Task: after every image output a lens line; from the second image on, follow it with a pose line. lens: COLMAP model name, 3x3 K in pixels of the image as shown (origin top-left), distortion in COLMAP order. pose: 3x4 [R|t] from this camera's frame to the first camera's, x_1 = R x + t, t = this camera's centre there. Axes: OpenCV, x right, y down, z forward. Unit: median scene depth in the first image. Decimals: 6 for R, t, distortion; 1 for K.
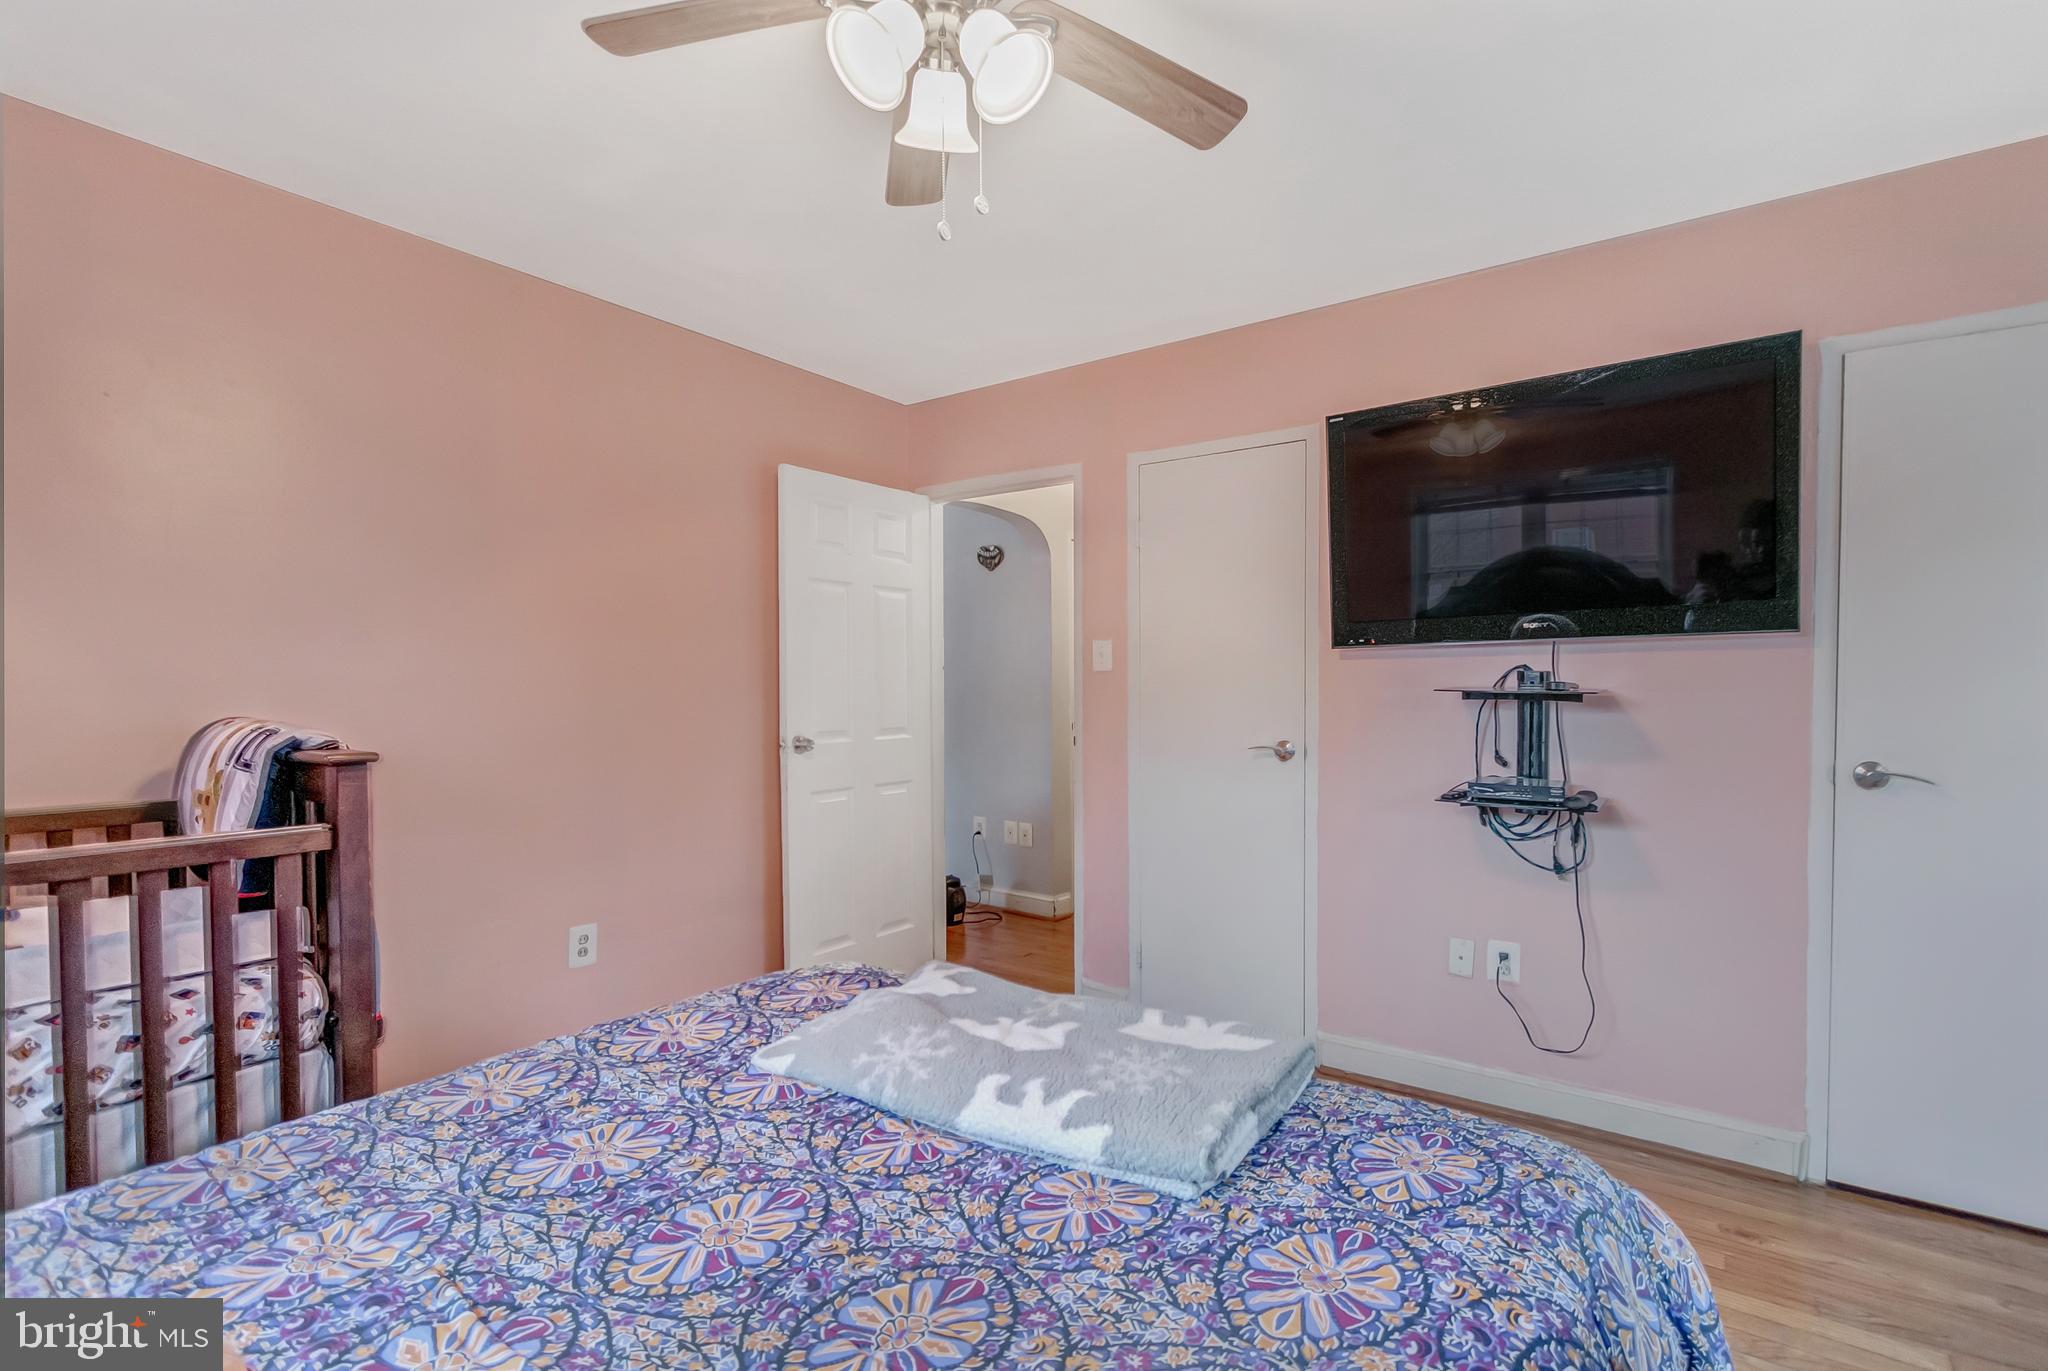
lens RADIAL K [[957.3, 0, 1029.0], [0, 957.3, 698.3], [0, 0, 1]] dist [0.005036, -0.003460]
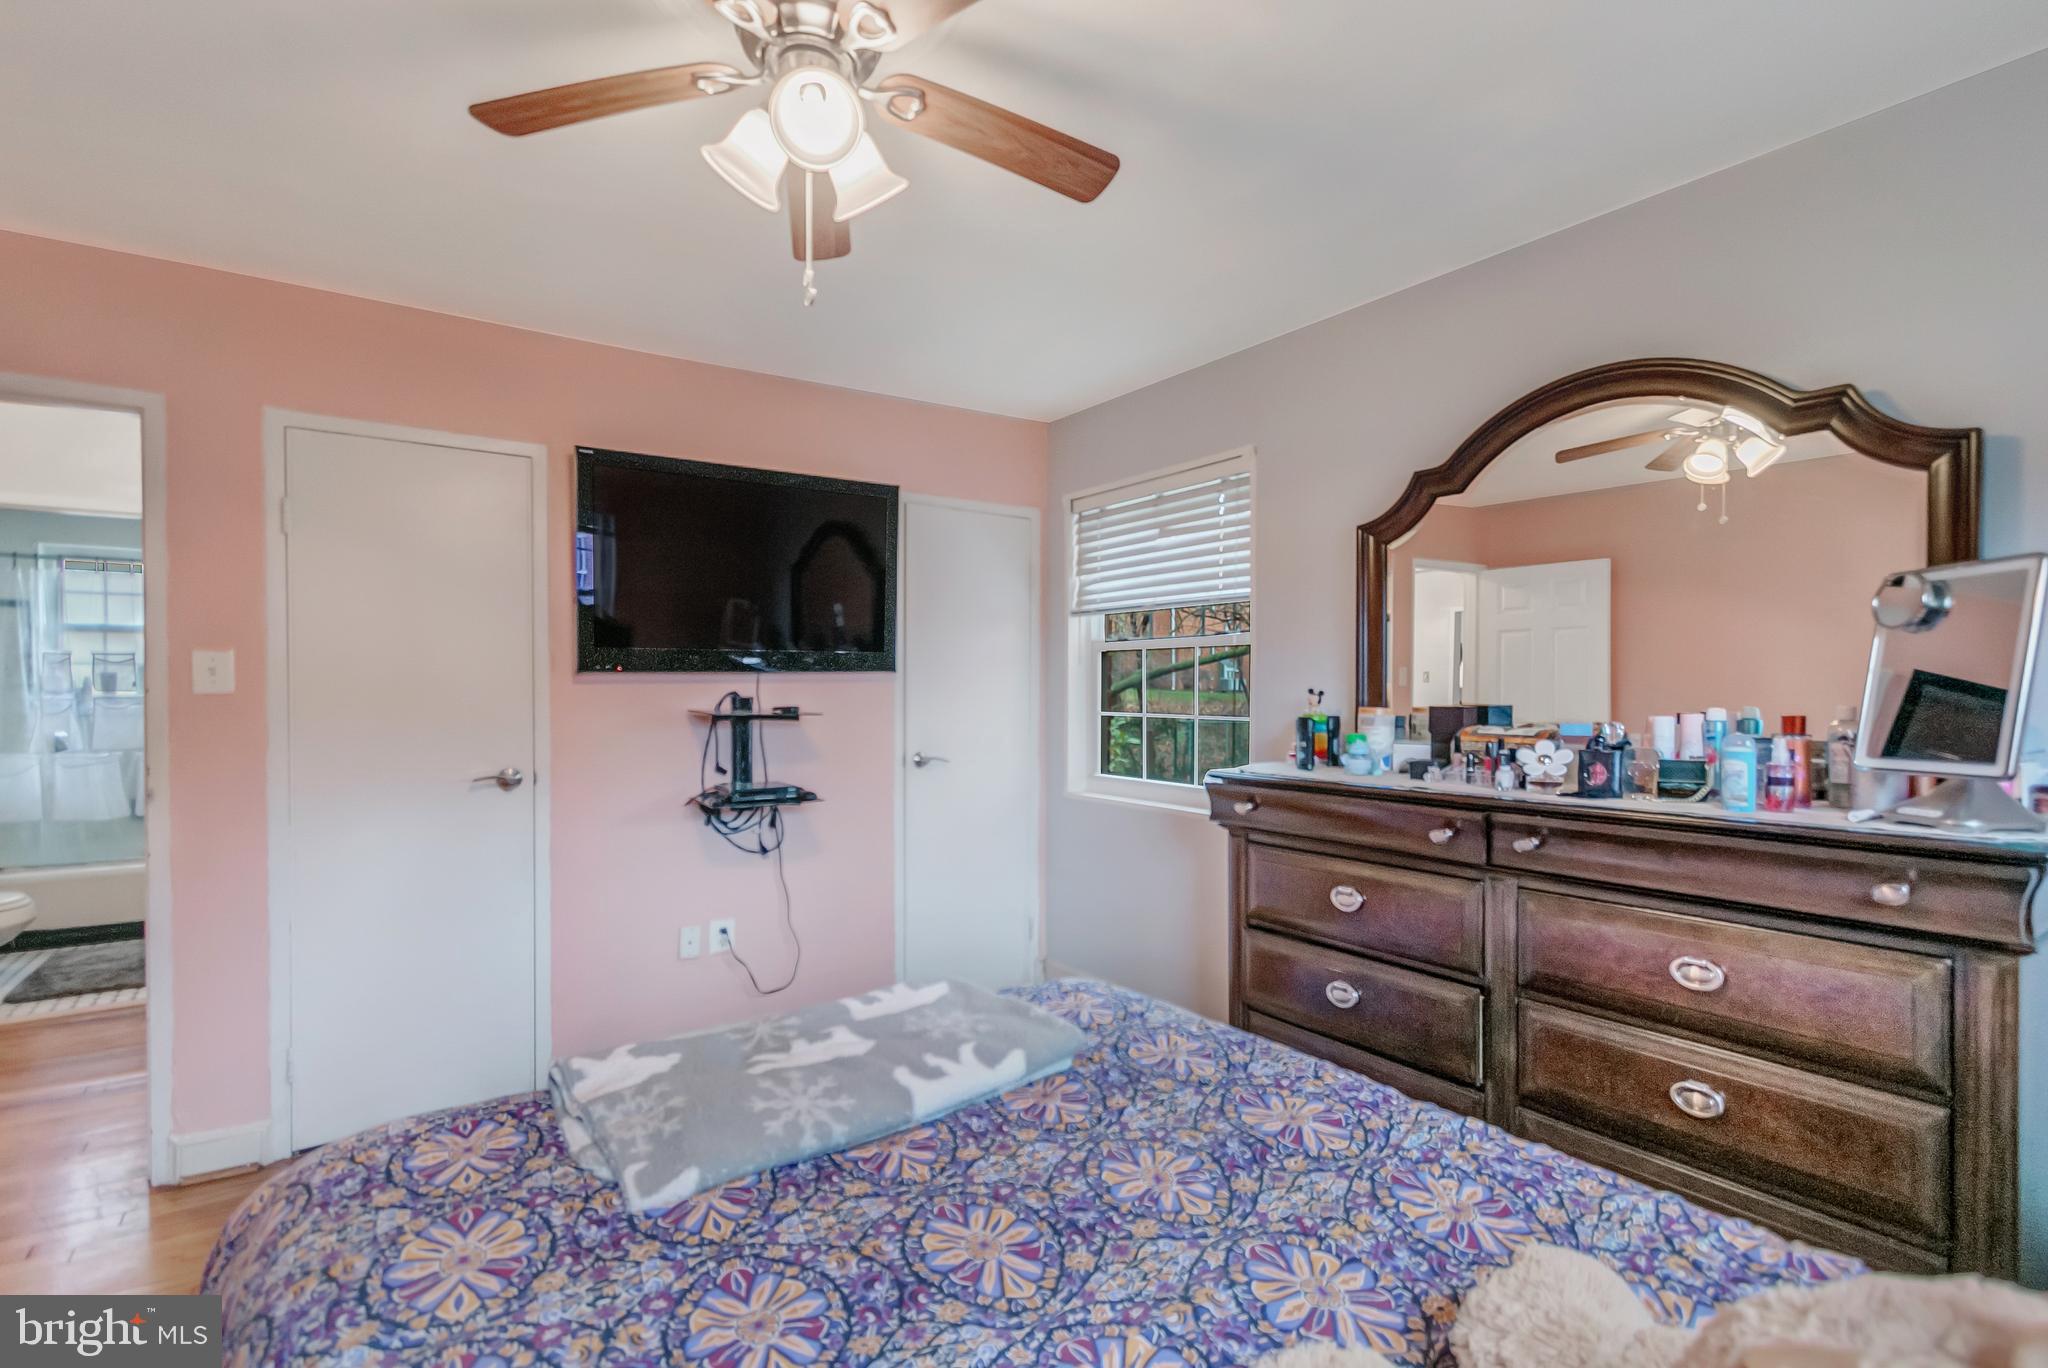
lens RADIAL K [[957.3, 0, 1034.8], [0, 957.3, 686.5], [0, 0, 1]] dist [0.005036, -0.003460]
pose [[0.309972, 0.003366, 0.950740, -0.935576], [0.011523, 0.999907, -0.007297, -0.048069], [-0.950676, 0.013217, 0.309905, 0.420269]]
